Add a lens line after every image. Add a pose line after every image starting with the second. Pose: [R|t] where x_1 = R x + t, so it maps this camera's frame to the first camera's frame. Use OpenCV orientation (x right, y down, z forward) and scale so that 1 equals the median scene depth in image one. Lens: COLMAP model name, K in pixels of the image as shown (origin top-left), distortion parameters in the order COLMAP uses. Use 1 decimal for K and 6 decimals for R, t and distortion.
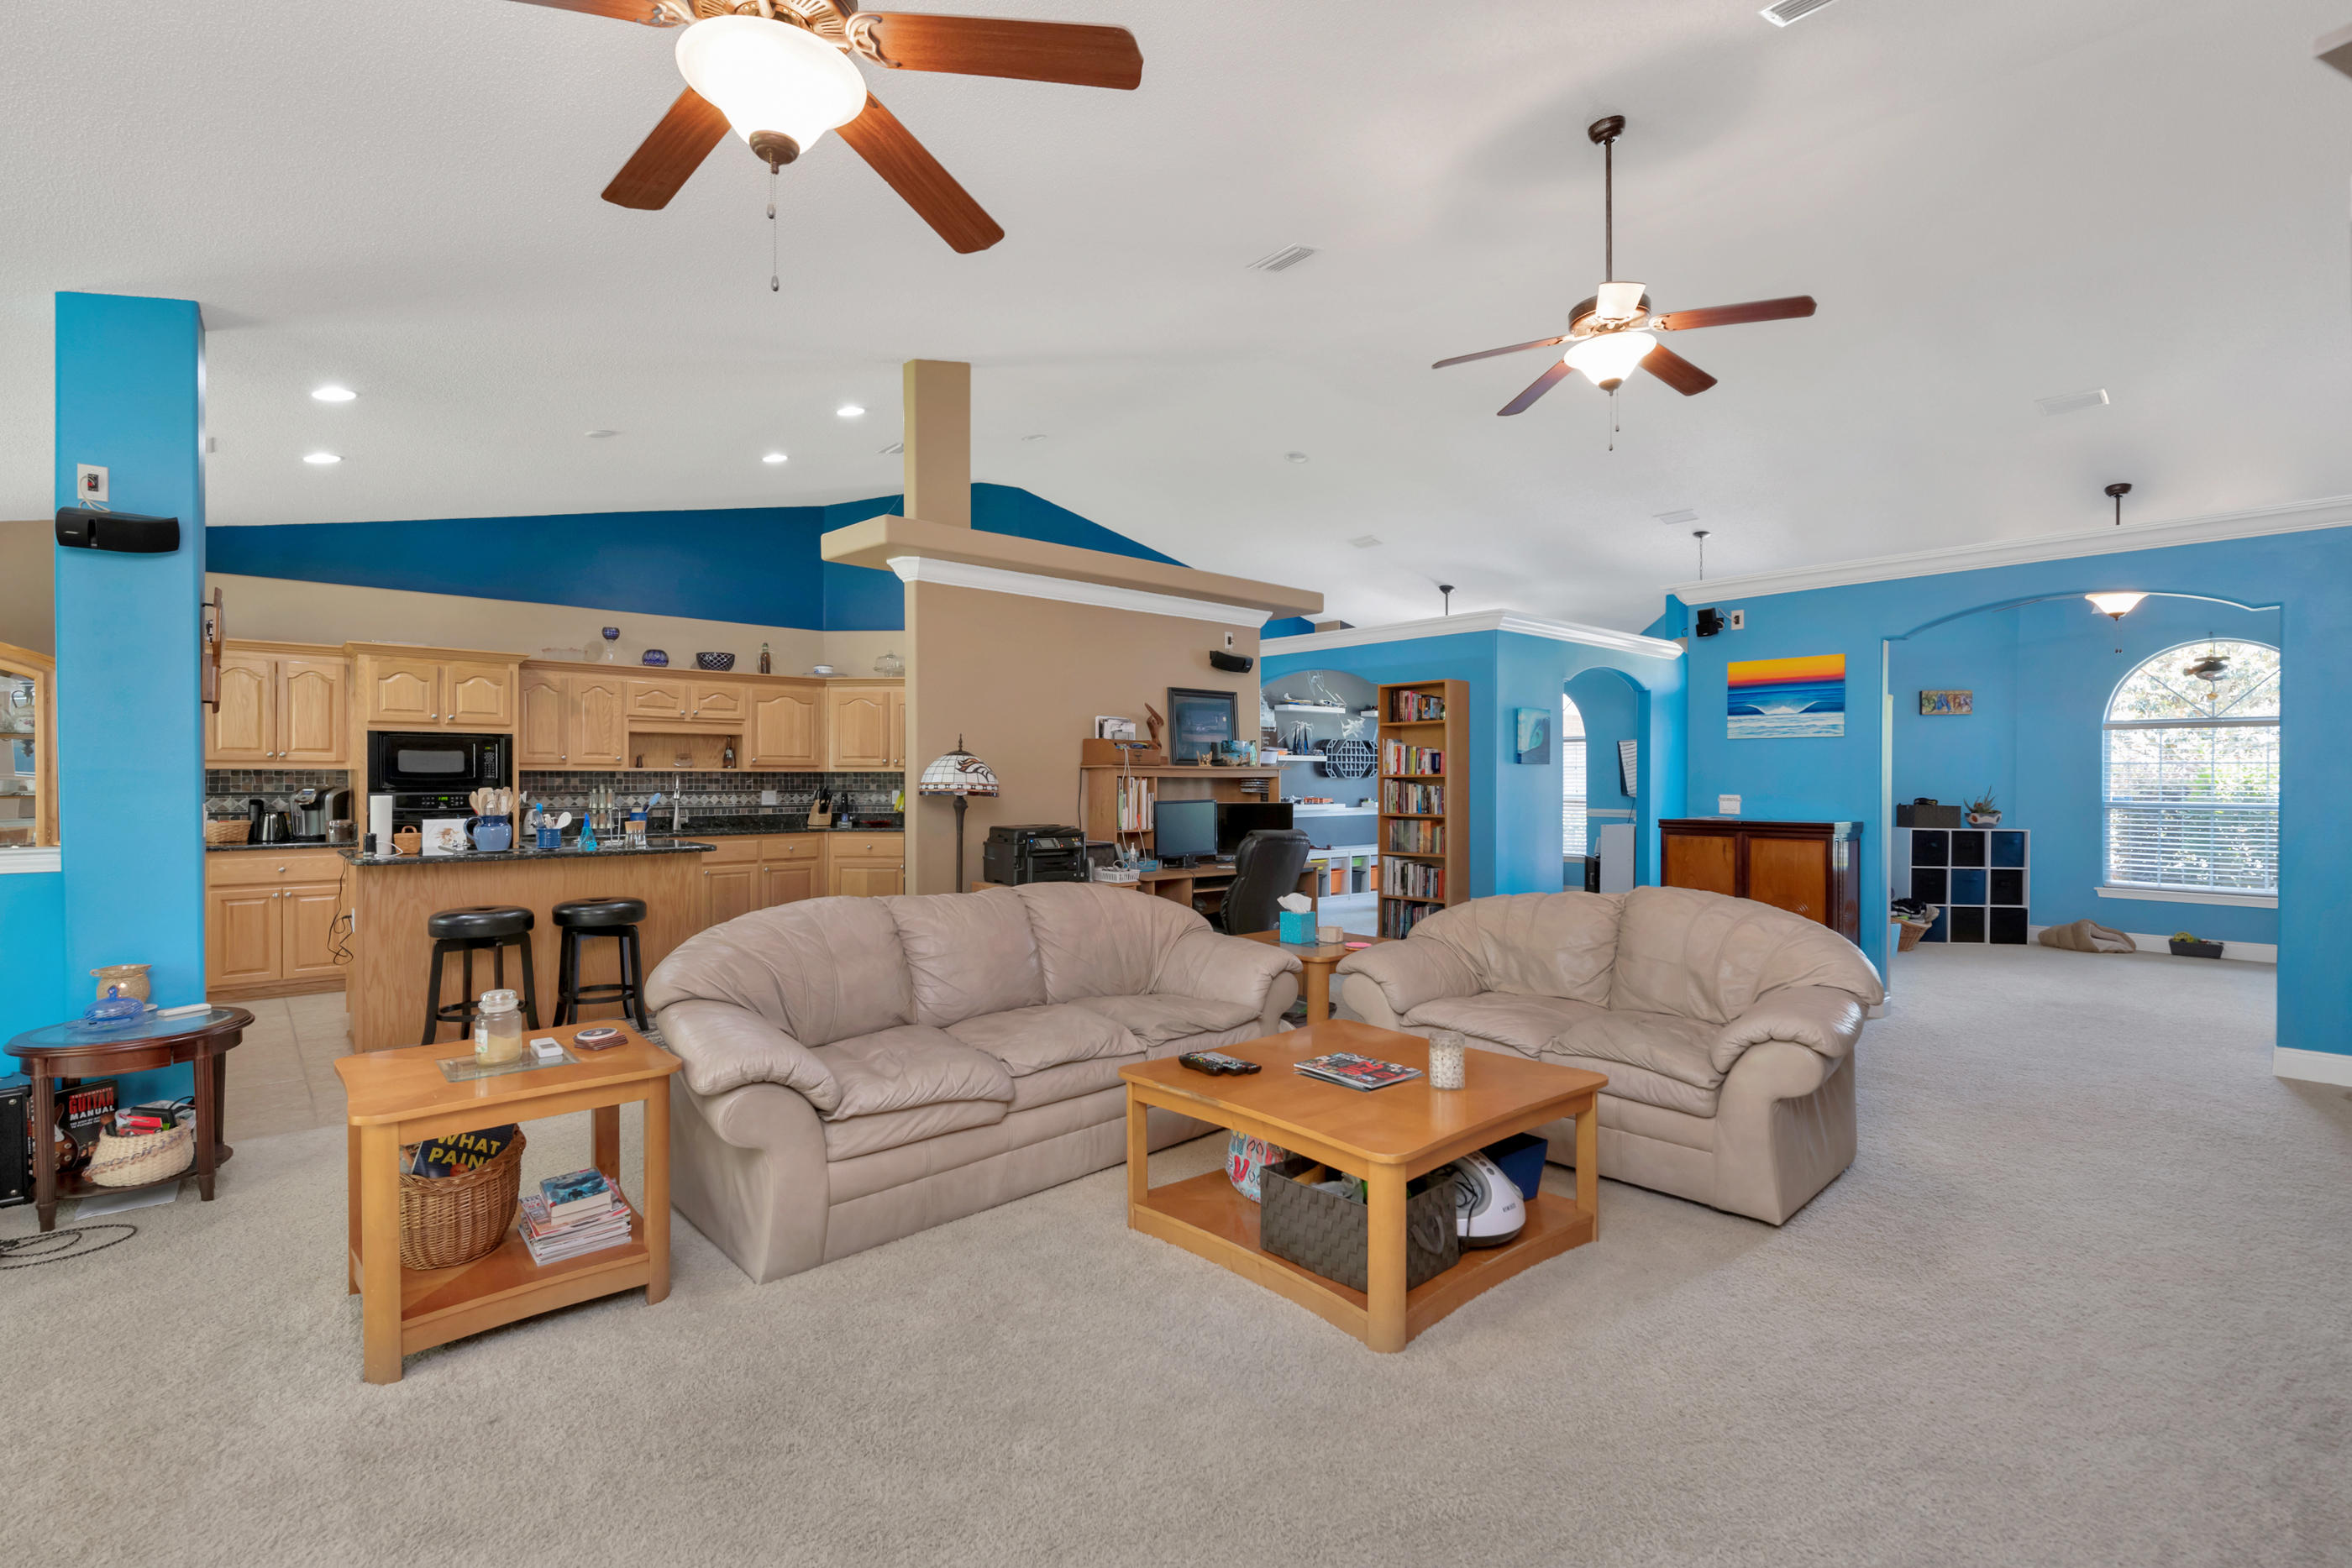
lens RADIAL K [[1035.3, 0, 1176.0], [0, 1035.3, 784.0], [0, 0, 1]] dist [0.003576, 0.000190]
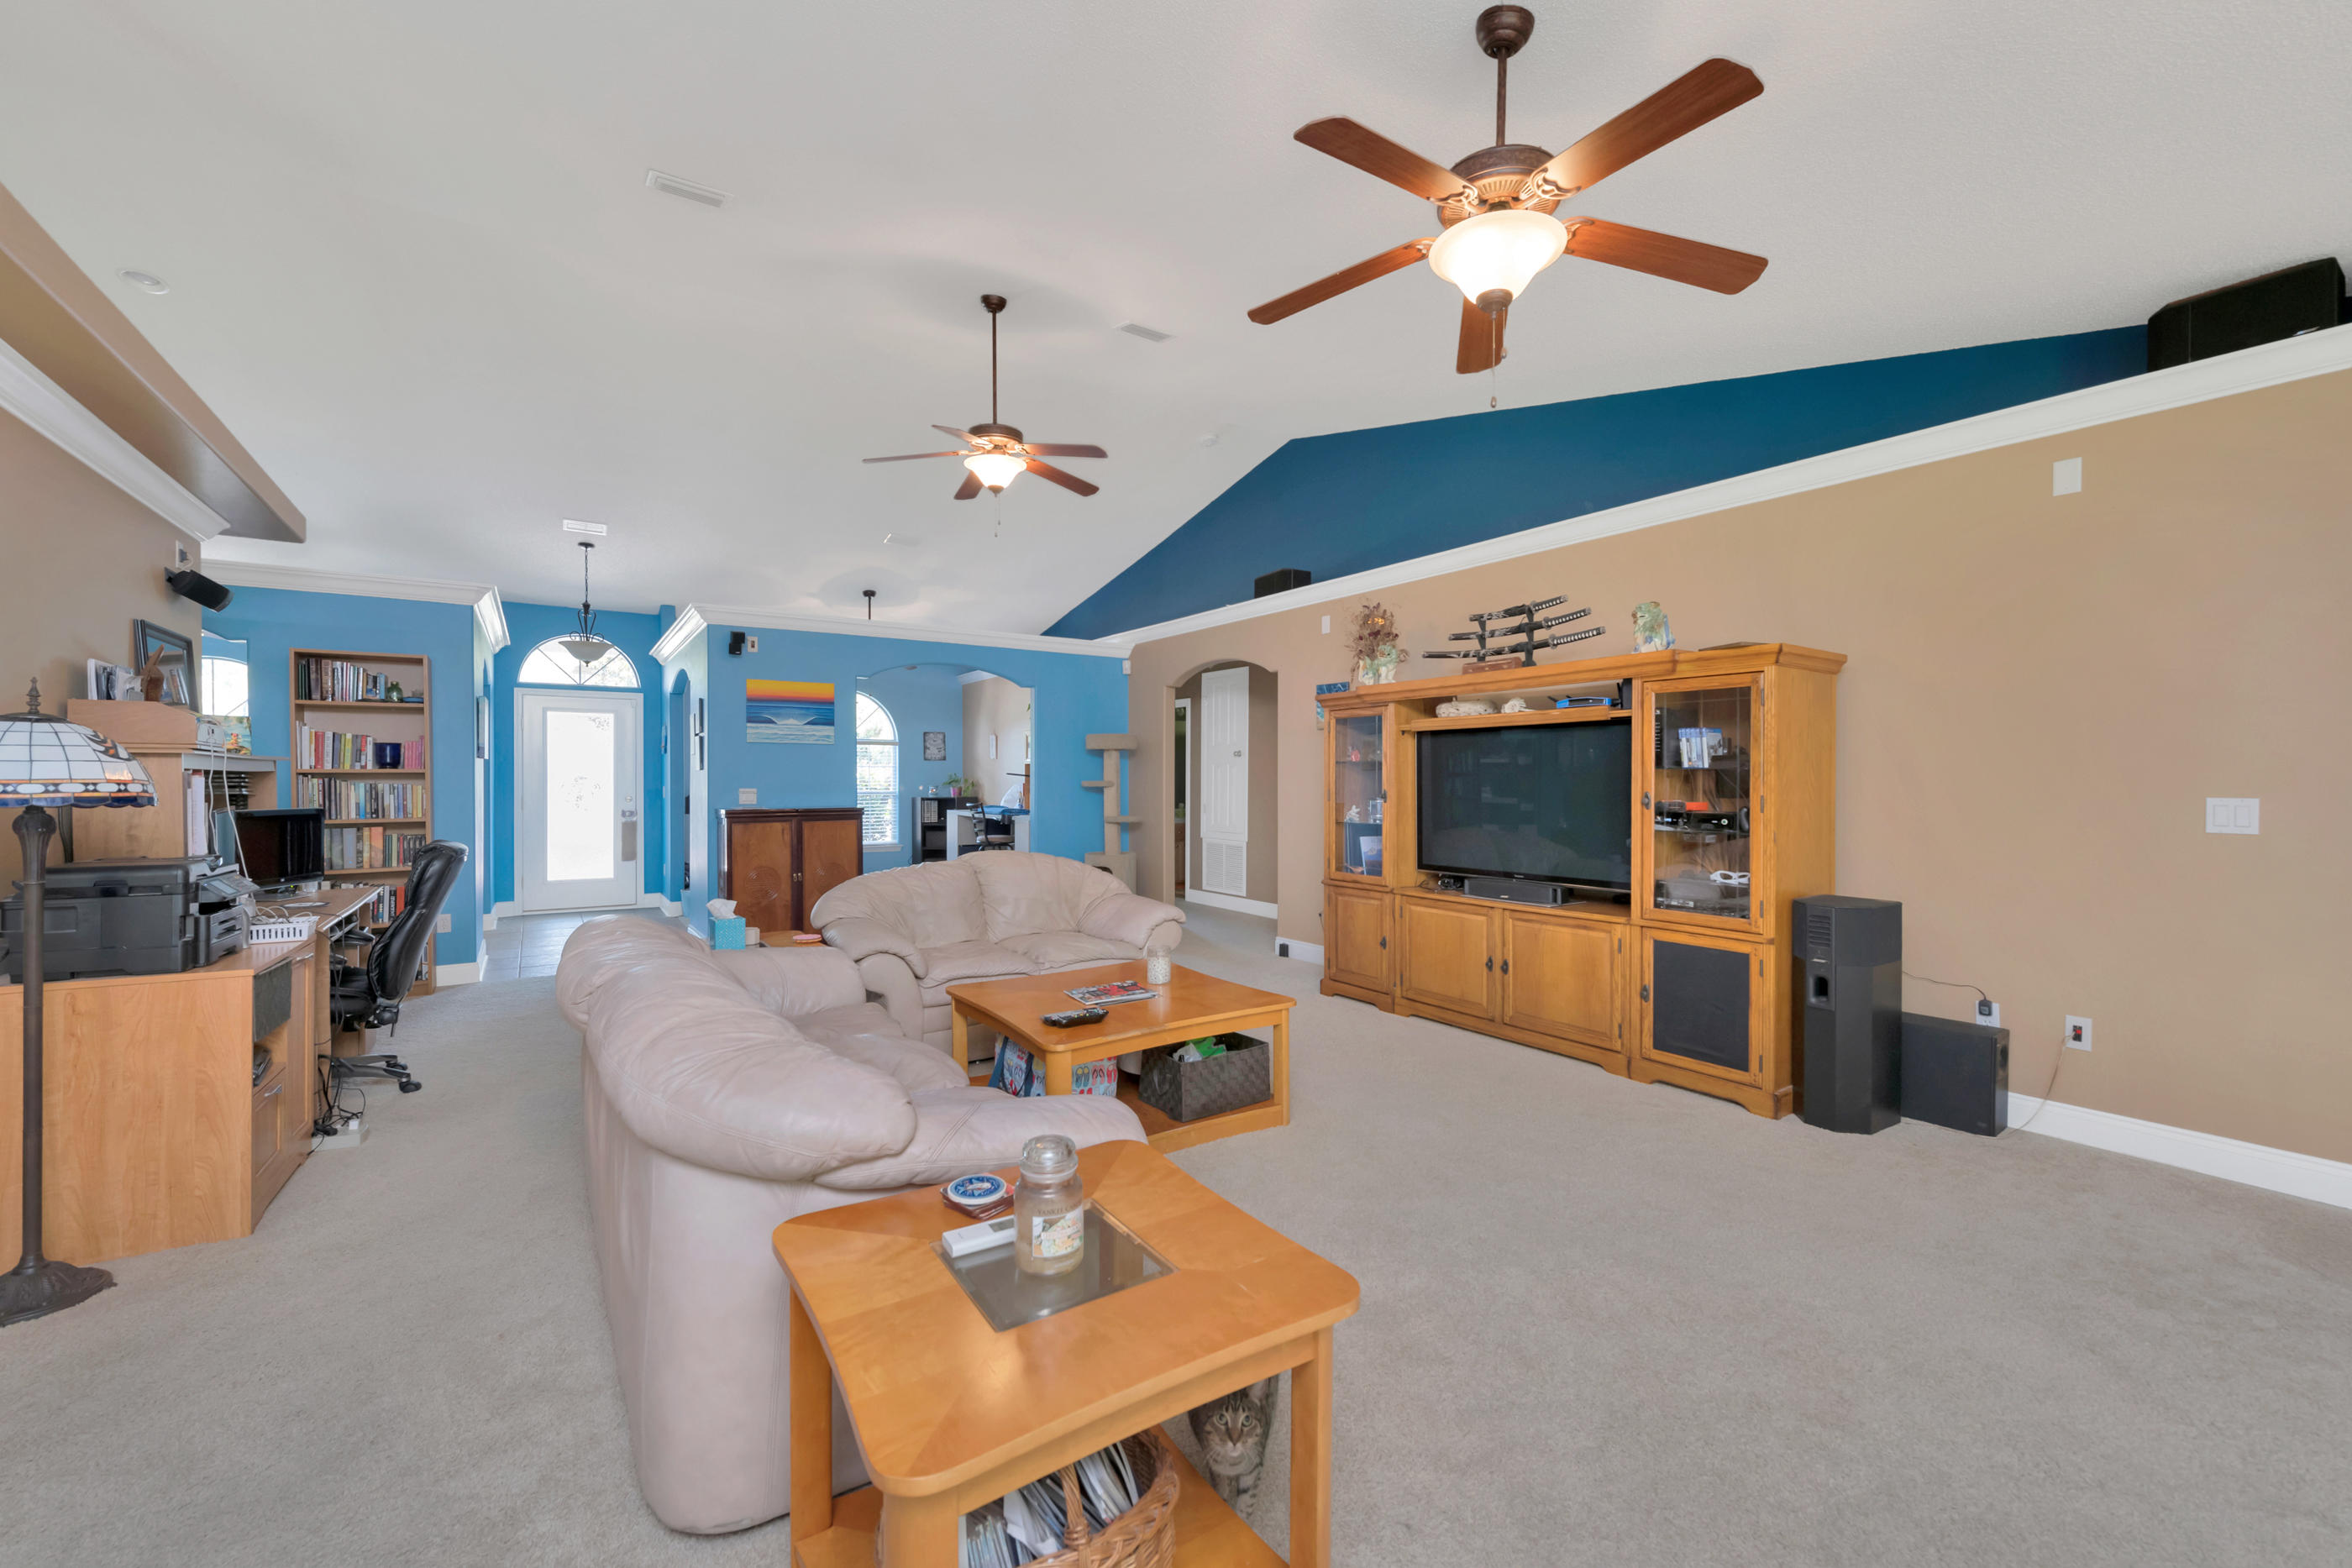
lens RADIAL K [[932.5, 0, 1176.0], [0, 932.5, 784.0], [0, 0, 1]] dist [-0.000536, -0.000026]
pose [[0.140396, -0.007943, 0.990064, -0.474257], [0.004585, 0.999962, 0.007372, -0.000297], [-0.990085, 0.003505, 0.140427, 0.353648]]
